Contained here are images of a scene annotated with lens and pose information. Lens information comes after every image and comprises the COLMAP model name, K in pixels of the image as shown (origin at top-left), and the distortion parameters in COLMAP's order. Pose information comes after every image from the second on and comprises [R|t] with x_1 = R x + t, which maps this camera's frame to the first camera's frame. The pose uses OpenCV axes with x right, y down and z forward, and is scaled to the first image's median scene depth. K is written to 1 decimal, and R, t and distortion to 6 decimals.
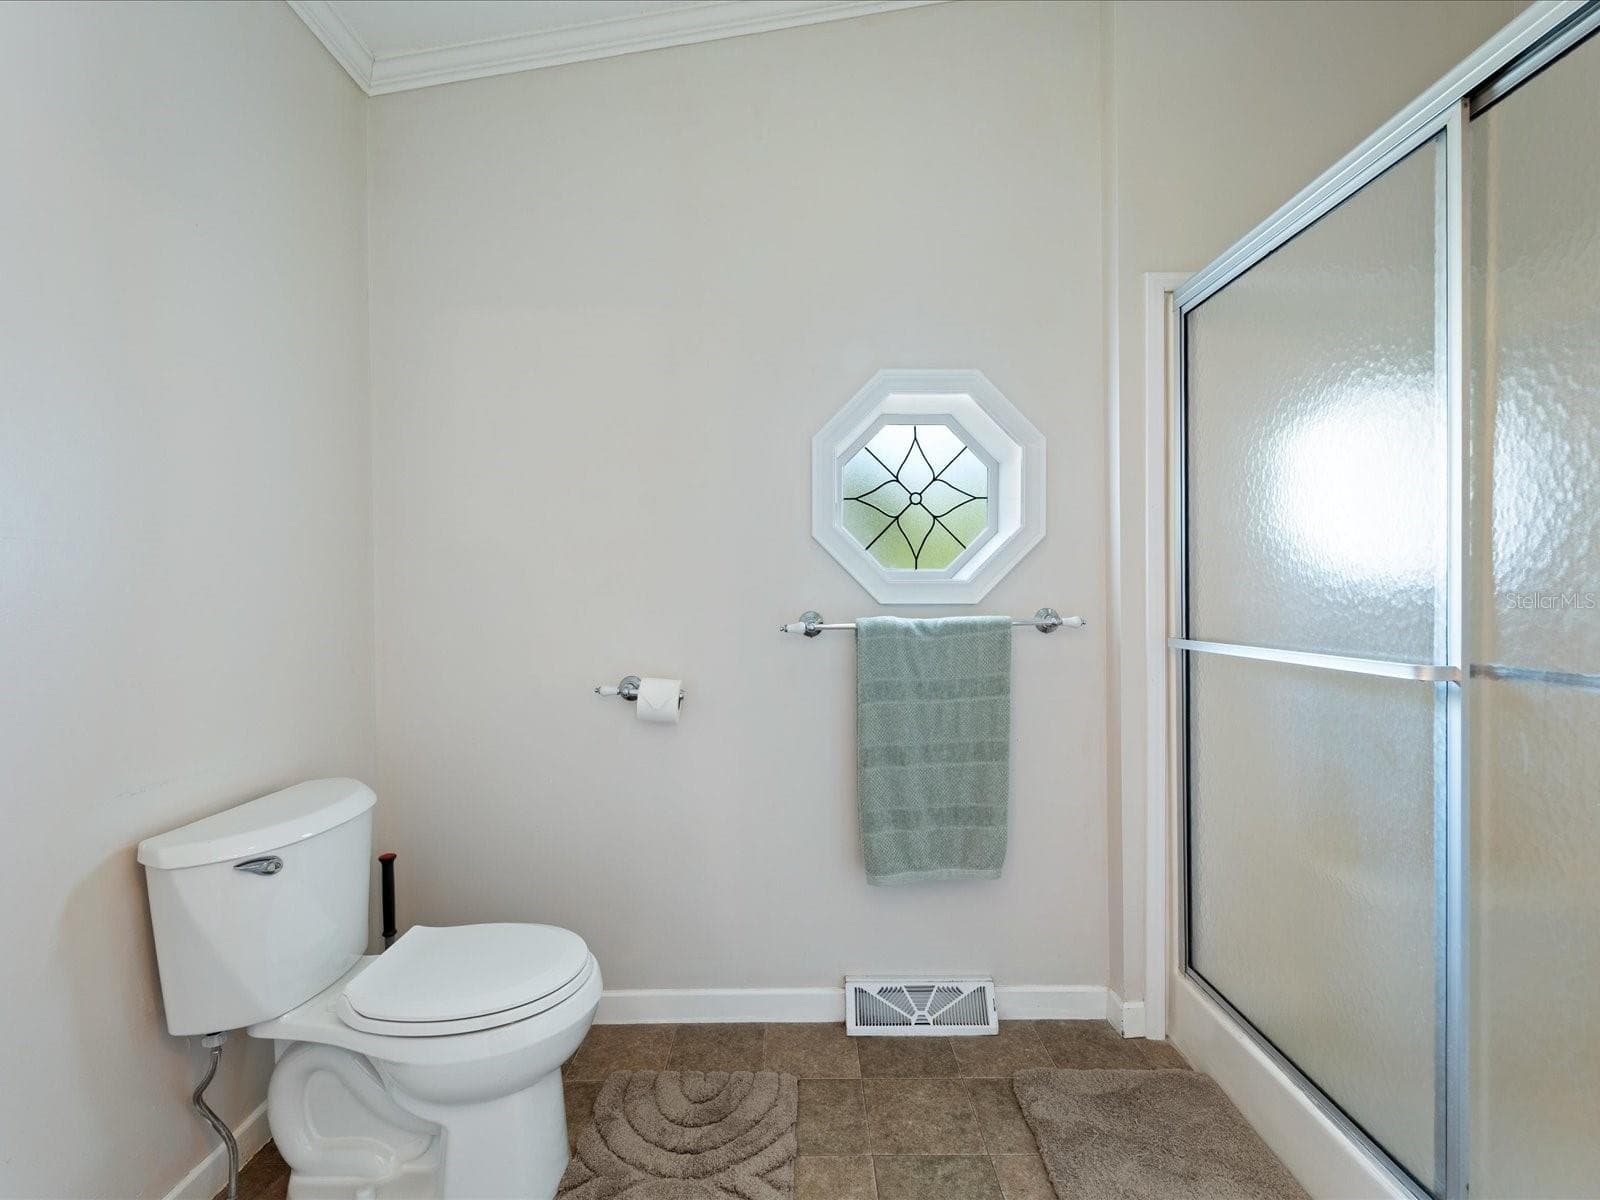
lens RADIAL K [[722.5, 0, 792.7], [0, 722.5, 605.5], [0, 0, 1]] dist [0.003820, -0.000499]
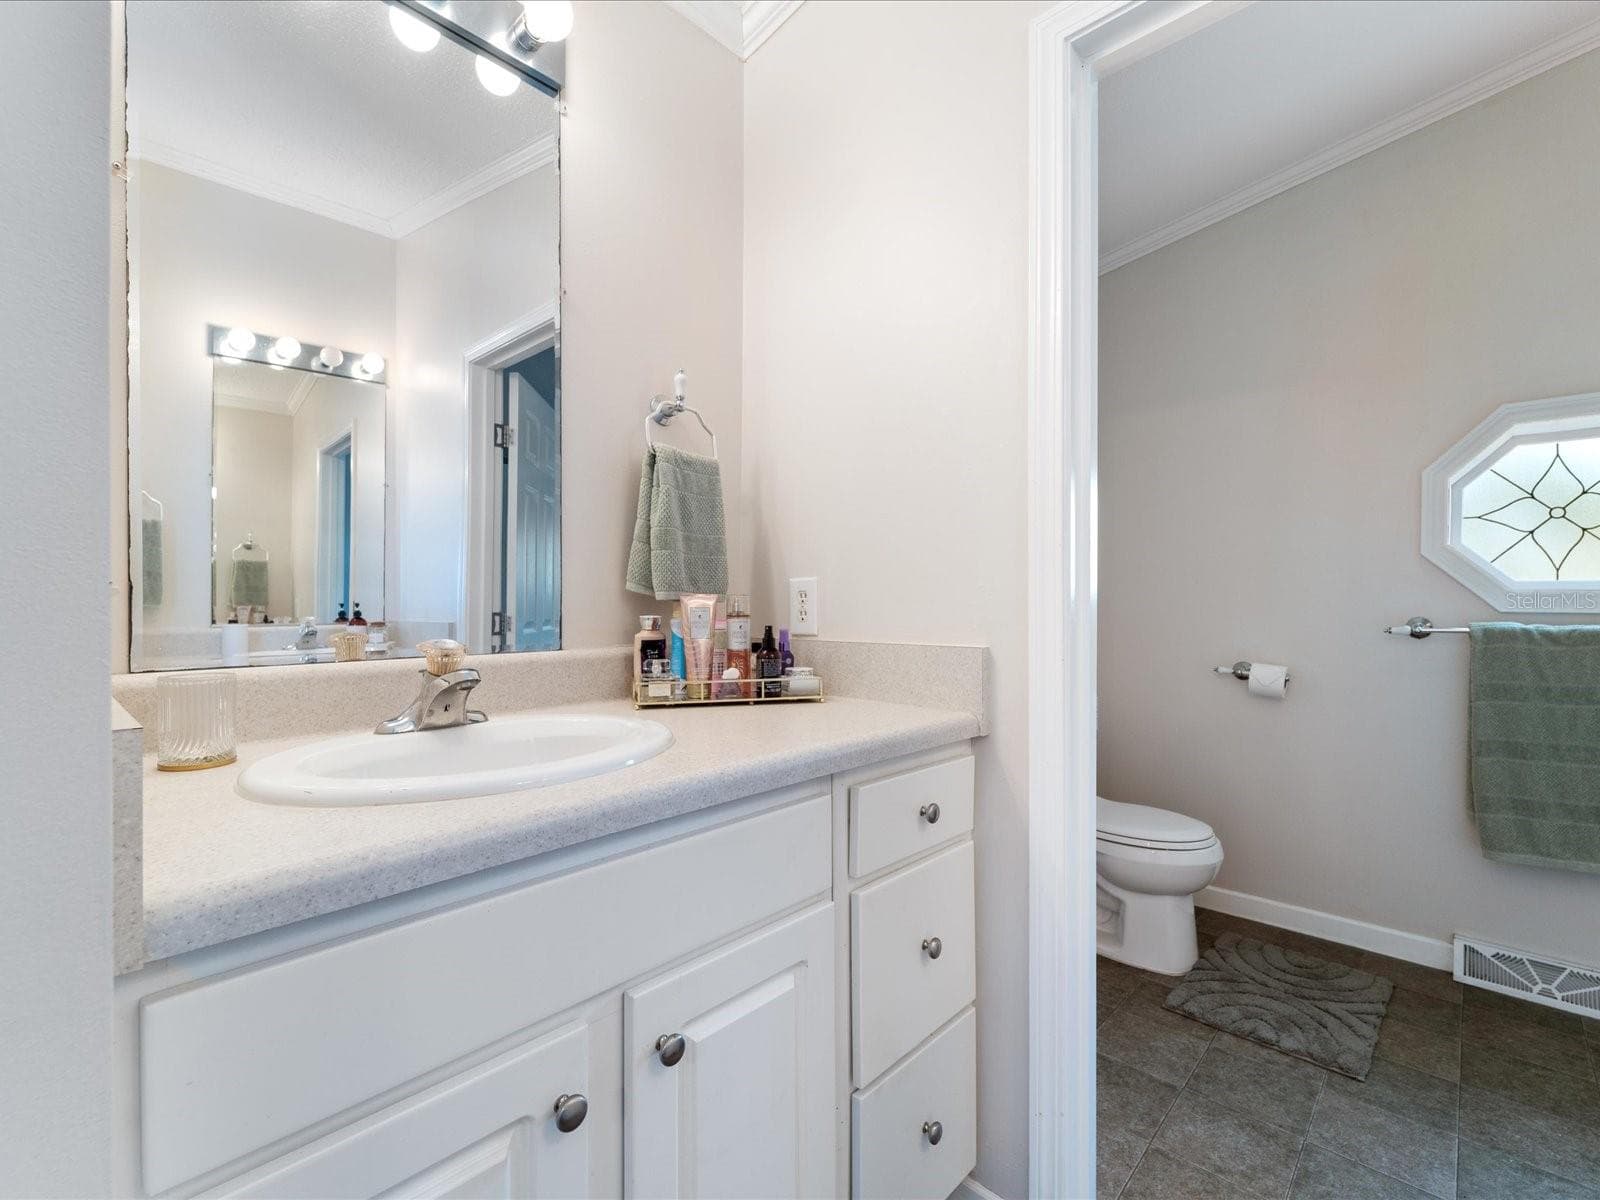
lens RADIAL K [[722.5, 0, 792.7], [0, 722.5, 605.5], [0, 0, 1]] dist [0.003820, -0.000499]
pose [[0.730387, 0.011489, -0.682937, 0.088040], [-0.014998, 0.999887, 0.000781, 0.003555], [0.682869, 0.009672, 0.730477, -0.587501]]
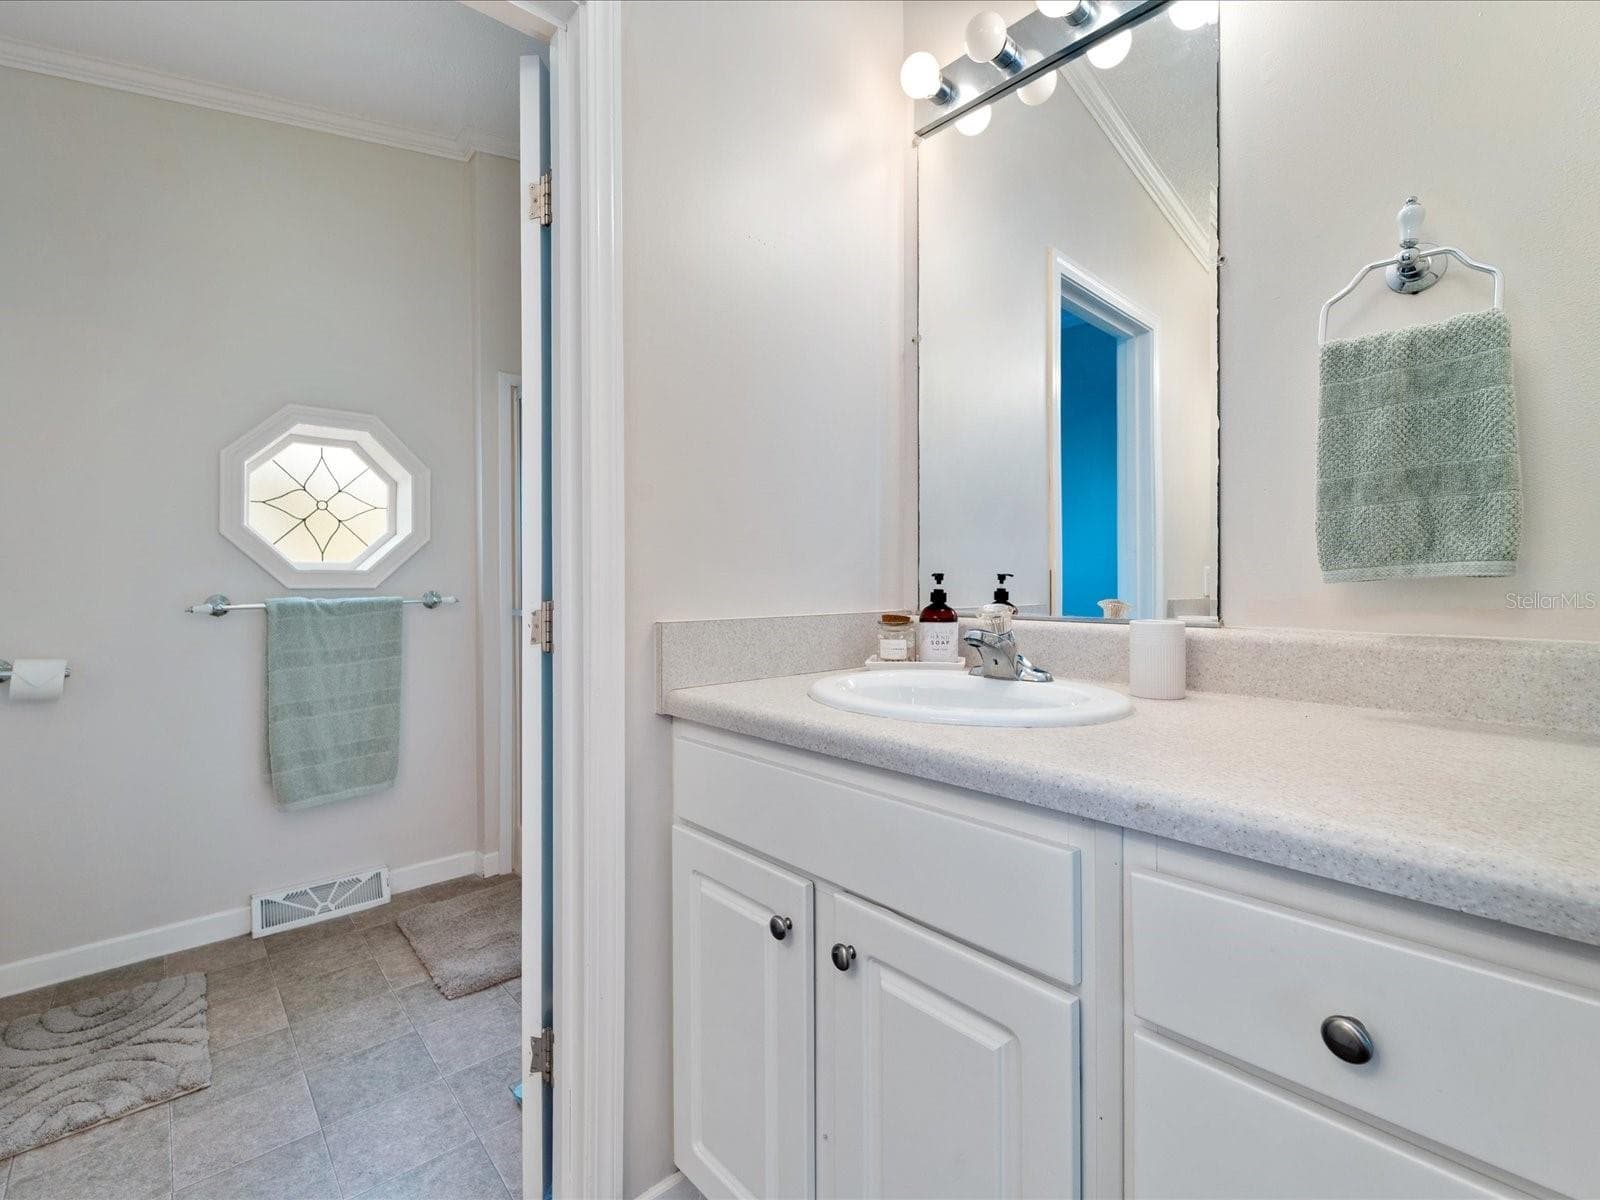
lens RADIAL K [[730.0, 0, 794.2], [0, 730.0, 577.5], [0, 0, 1]] dist [0.004065, -0.000658]
pose [[0.748571, 0.005334, 0.663033, -0.064465], [0.007755, 0.999829, -0.016799, 0.006943], [-0.663009, 0.017717, 0.748402, -0.551209]]
